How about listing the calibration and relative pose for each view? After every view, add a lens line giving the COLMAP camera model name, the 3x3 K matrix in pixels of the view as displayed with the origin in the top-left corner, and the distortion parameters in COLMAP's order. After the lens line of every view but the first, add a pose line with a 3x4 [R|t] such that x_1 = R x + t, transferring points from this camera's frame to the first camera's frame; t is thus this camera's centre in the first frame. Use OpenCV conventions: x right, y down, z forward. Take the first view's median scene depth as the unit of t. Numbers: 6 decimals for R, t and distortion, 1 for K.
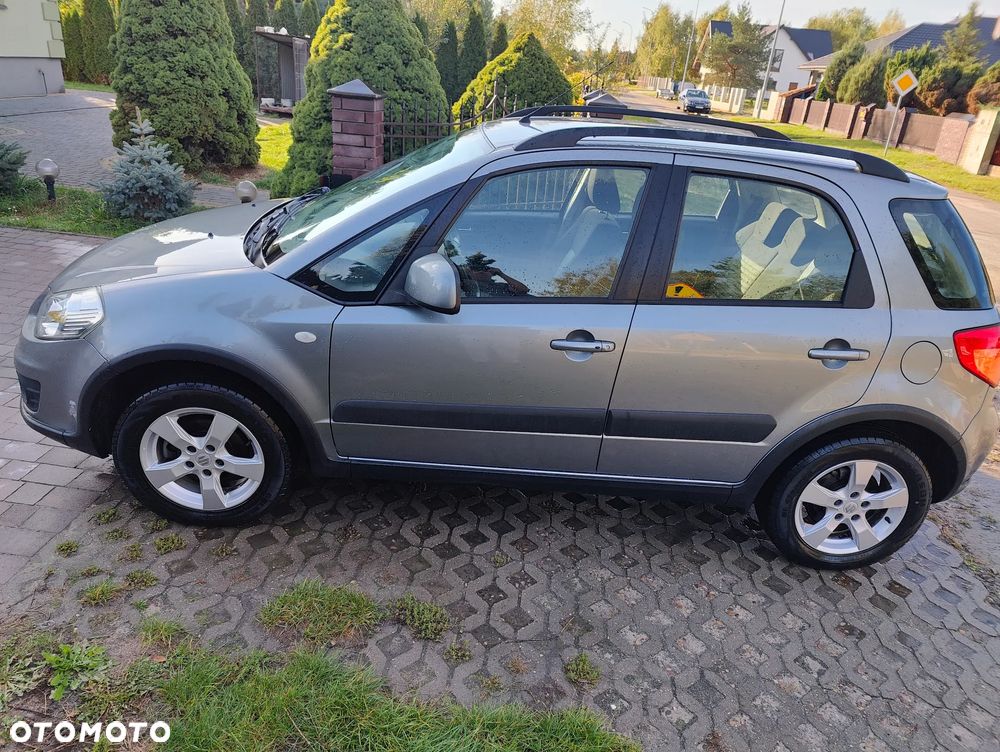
lens RADIAL K [[697.9, 0, 495.8], [0, 697.9, 378.1], [0, 0, 1]] dist [0.039795, -0.043485]
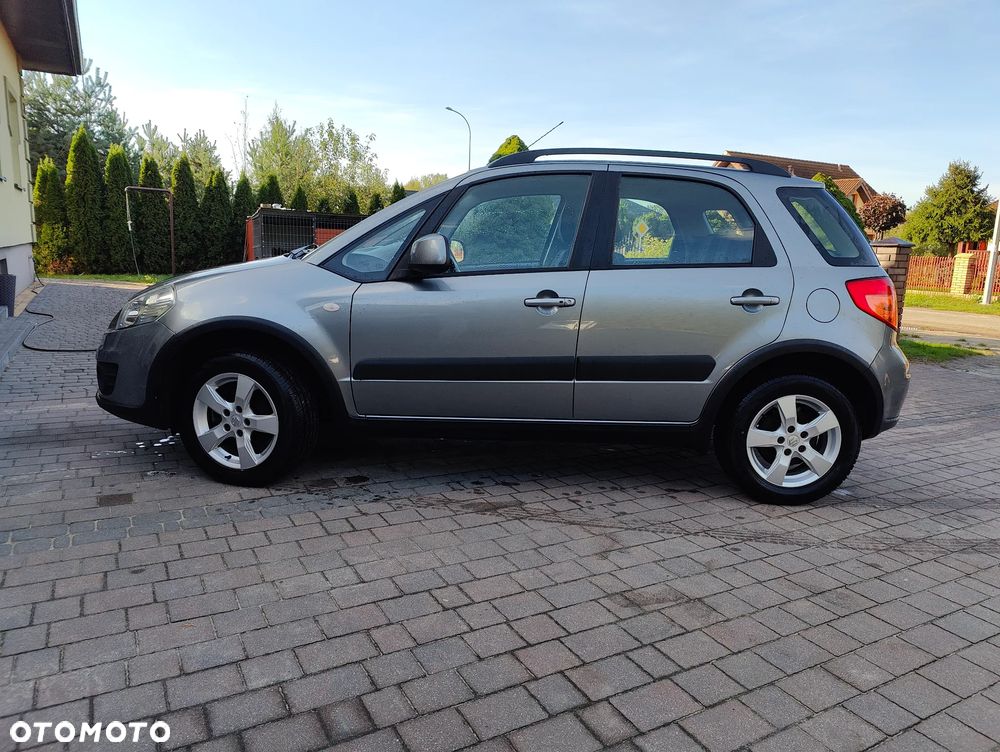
lens RADIAL K [[685.0, 0, 504.8], [0, 685.0, 373.0], [0, 0, 1]] dist [0.042151, -0.043938]
pose [[0.998260, -0.058926, -0.002170, 0.036391], [0.056561, 0.967296, -0.247262, 0.363543], [0.016669, 0.246709, 0.968946, -0.164986]]
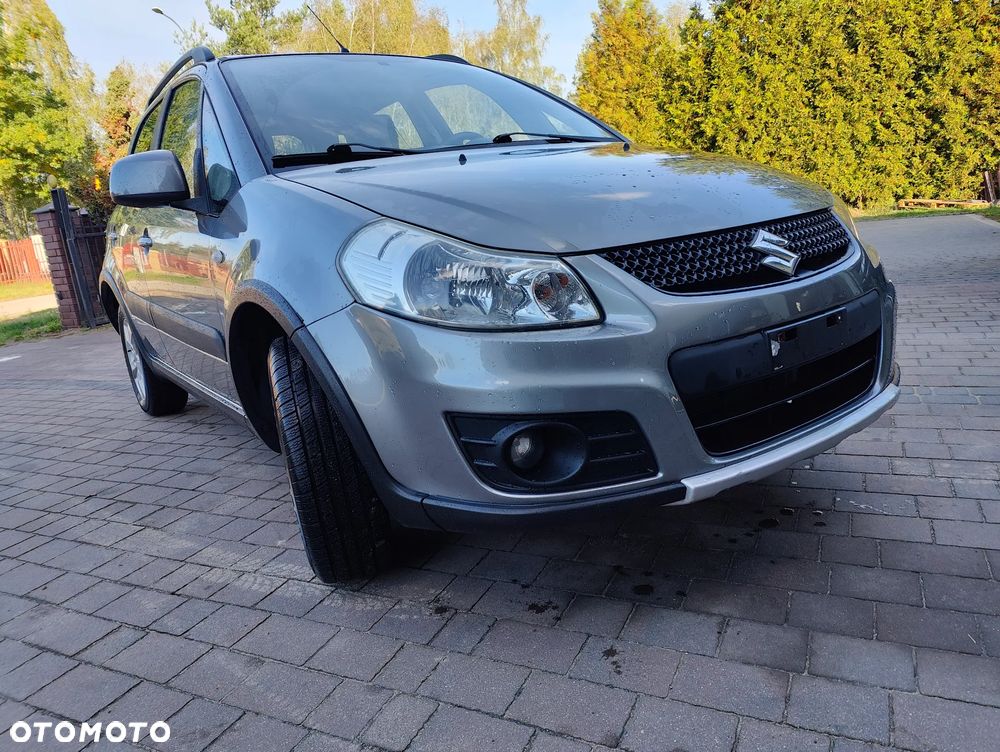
lens RADIAL K [[697.9, 0, 495.8], [0, 697.9, 378.1], [0, 0, 1]] dist [0.039795, -0.043485]
pose [[-0.560560, -0.225606, 0.796790, -1.096318], [0.393915, 0.773705, 0.496197, -0.493162], [-0.728426, 0.592016, -0.344838, 1.675535]]
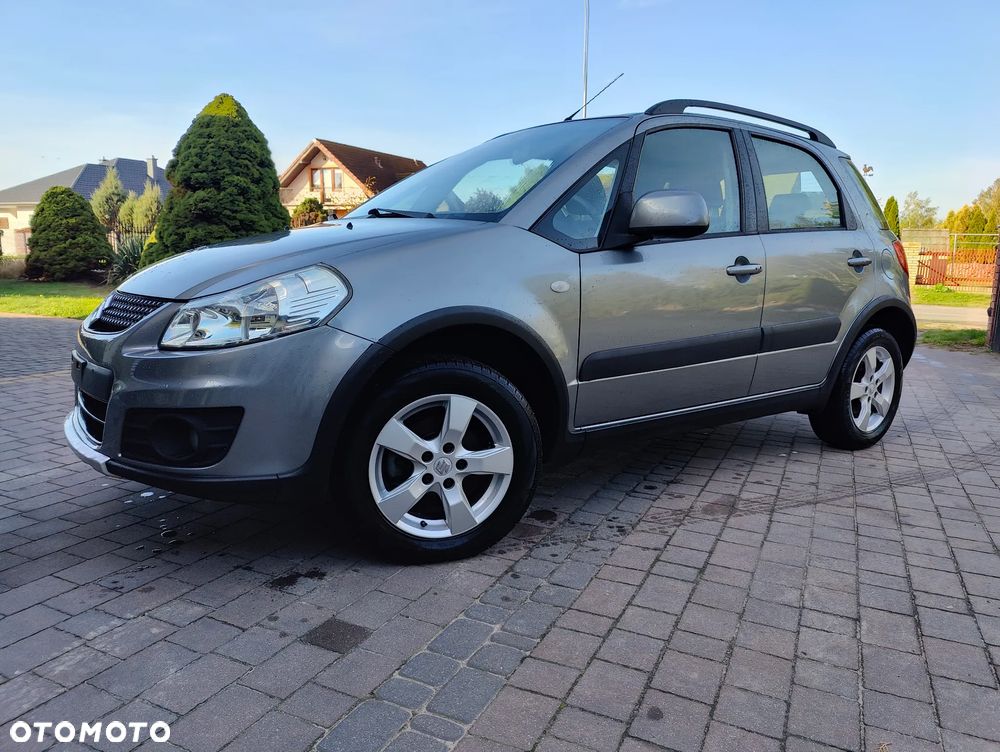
lens RADIAL K [[697.1, 0, 504.2], [0, 697.1, 373.7], [0, 0, 1]] dist [0.020006, -0.004687]
pose [[0.816745, -0.175959, 0.549515, -0.817934], [0.291940, 0.947489, -0.130518, 0.142631], [-0.497694, 0.267025, 0.825227, 0.287511]]
